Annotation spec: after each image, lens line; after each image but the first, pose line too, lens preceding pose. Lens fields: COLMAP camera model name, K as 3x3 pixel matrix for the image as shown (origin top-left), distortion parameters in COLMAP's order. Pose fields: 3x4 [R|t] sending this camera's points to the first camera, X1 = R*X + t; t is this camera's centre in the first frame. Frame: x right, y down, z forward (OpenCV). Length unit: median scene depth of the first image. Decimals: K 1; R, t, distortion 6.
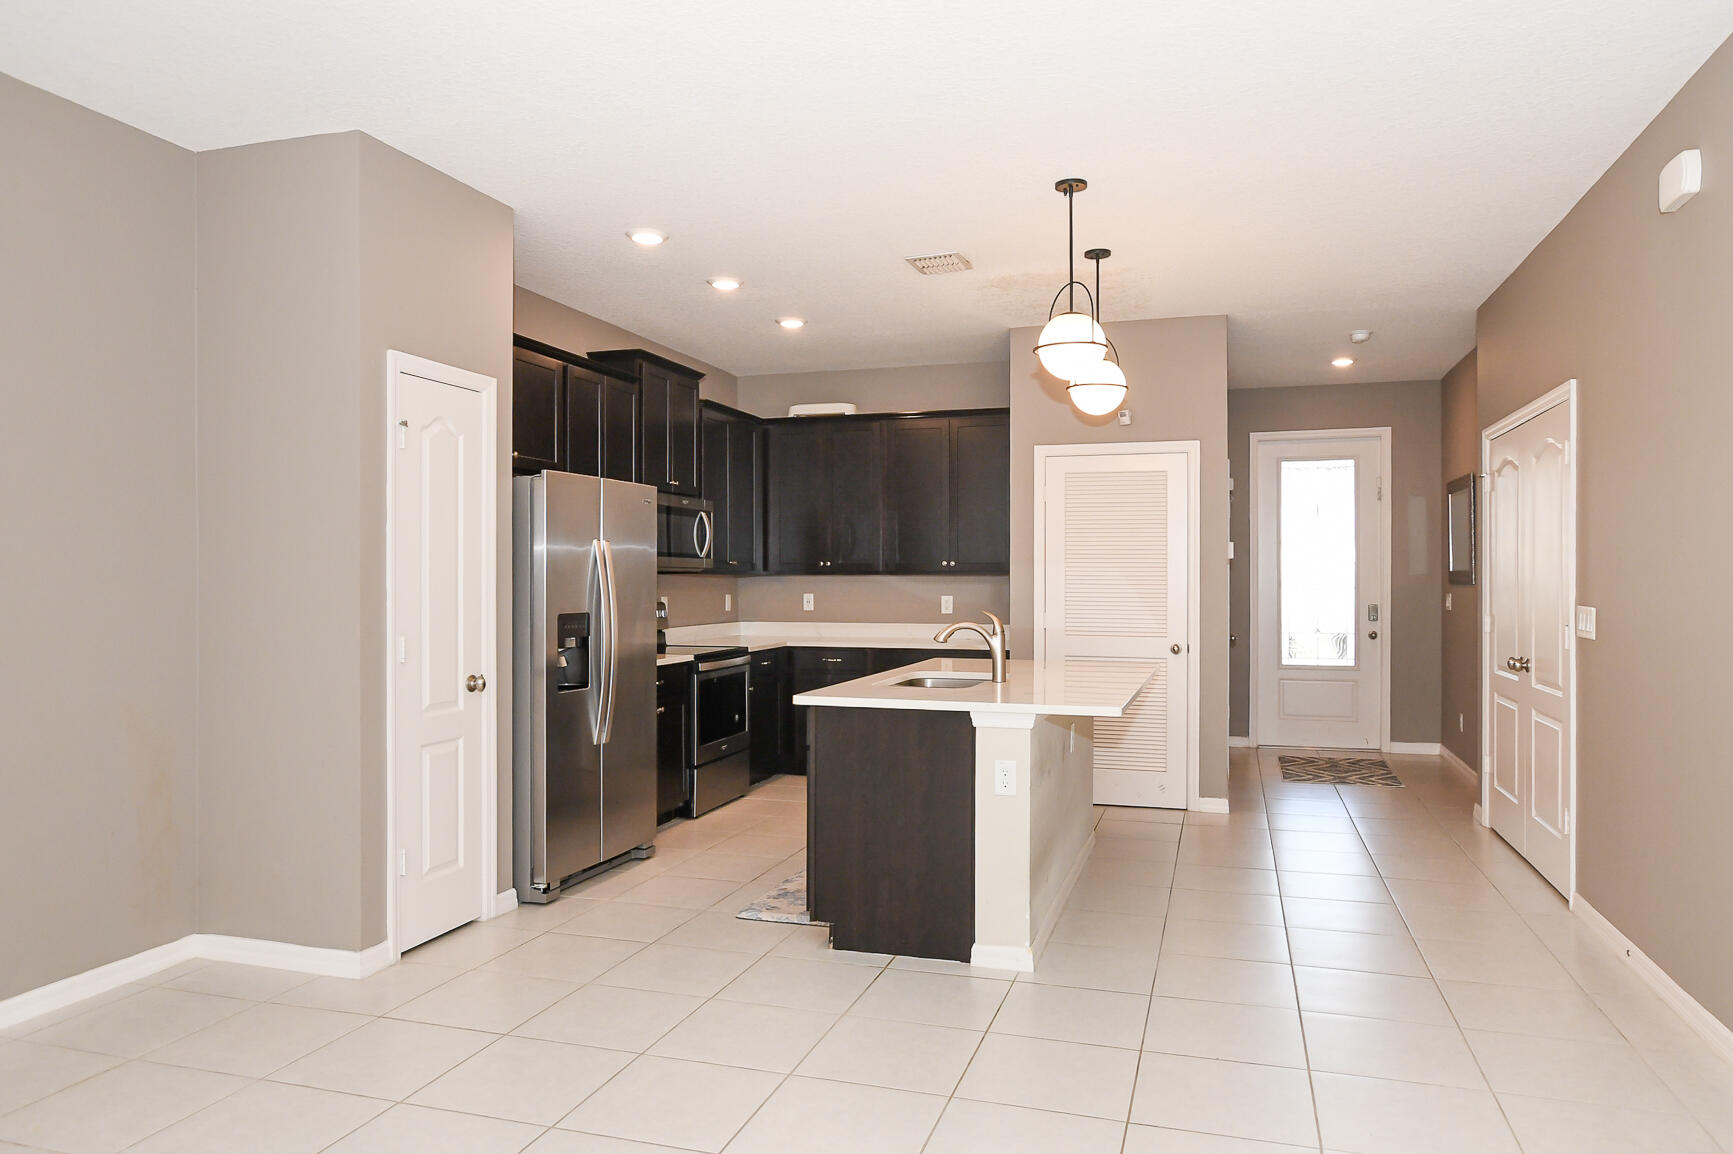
lens RADIAL K [[1226.1, 0, 857.4], [0, 1226.1, 585.4], [0, 0, 1]] dist [0.008302, 0.000504]
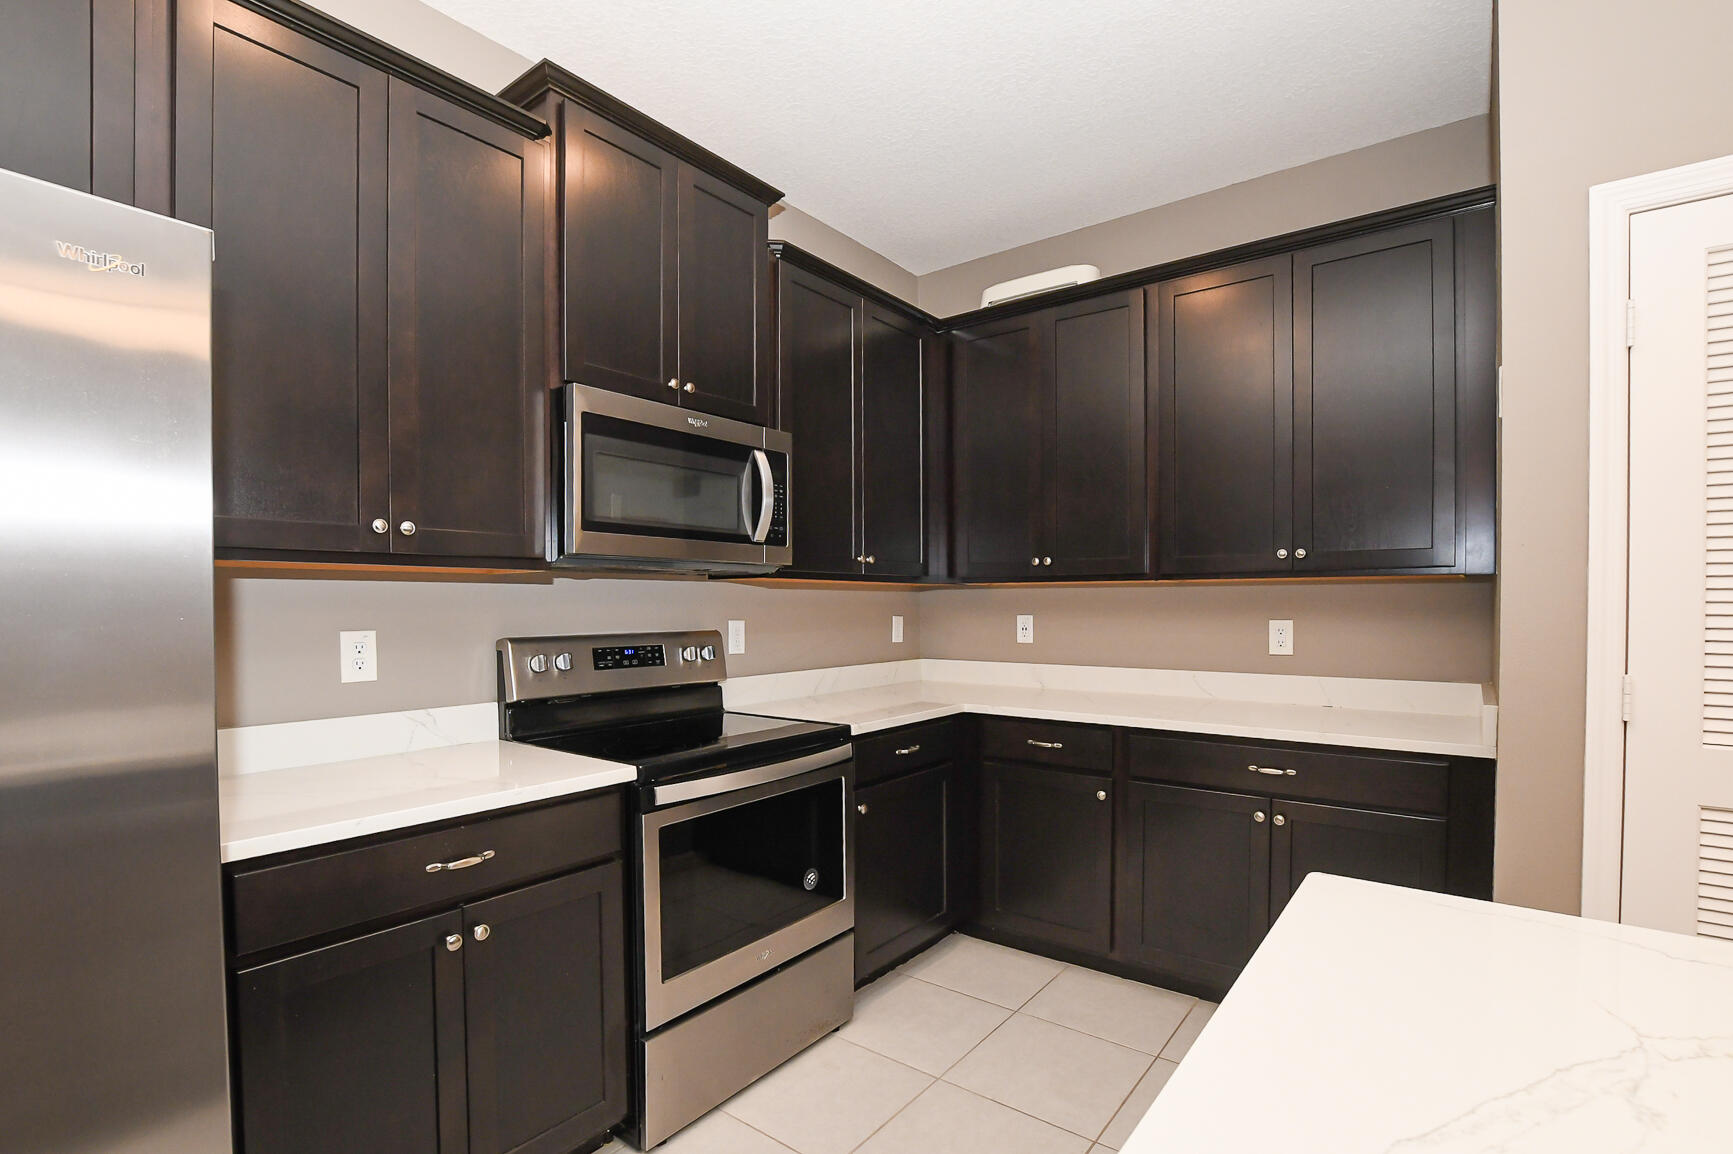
lens RADIAL K [[804.9, 0, 894.7], [0, 804.9, 615.3], [0, 0, 1]] dist [-0.027197, 0.000882]
pose [[0.947728, 0.002212, -0.319071, 0.029350], [0.000645, 0.999961, 0.008848, 0.003526], [0.319078, -0.008591, 0.947689, 0.702316]]
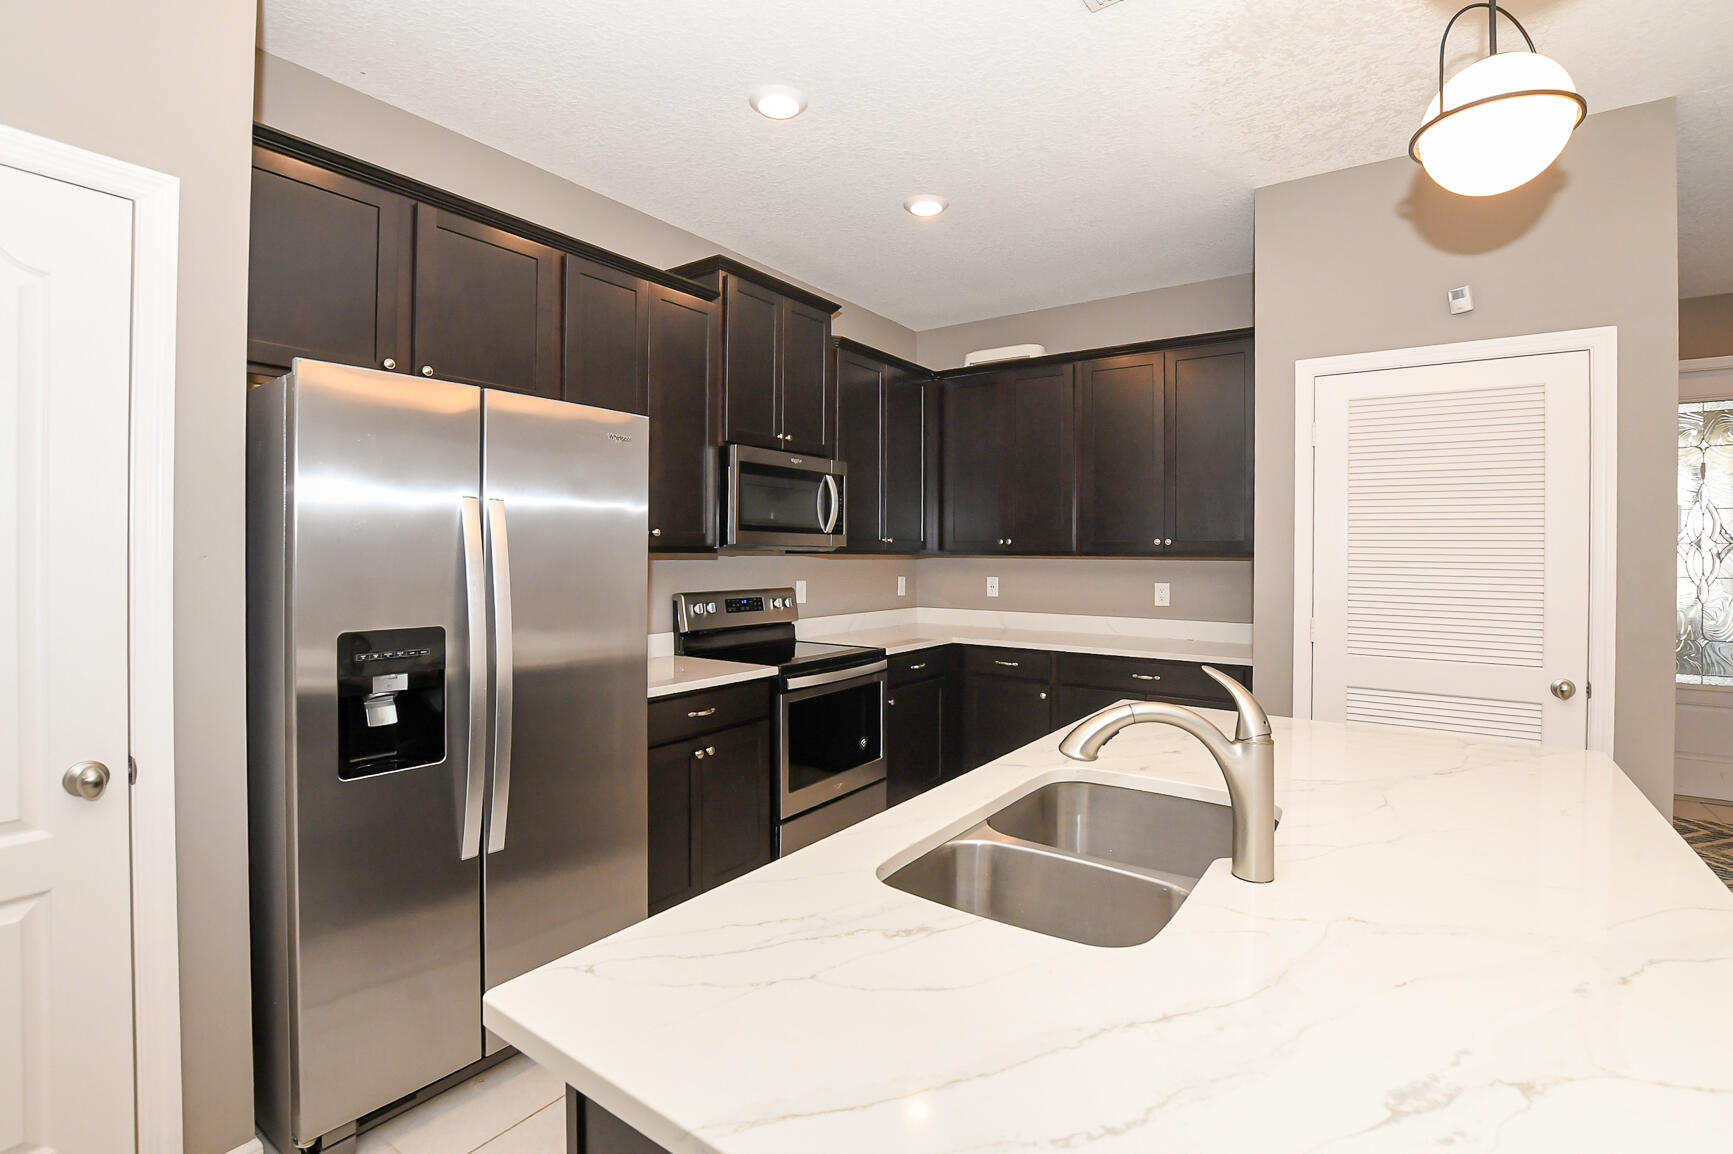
lens RADIAL K [[804.9, 0, 875.5], [0, 804.9, 549.1], [0, 0, 1]] dist [-0.027197, 0.000882]
pose [[0.955986, 0.004208, -0.293381, 0.053648], [-0.007407, 0.999925, -0.009795, -0.007846], [0.293318, 0.011537, 0.955945, 0.510942]]
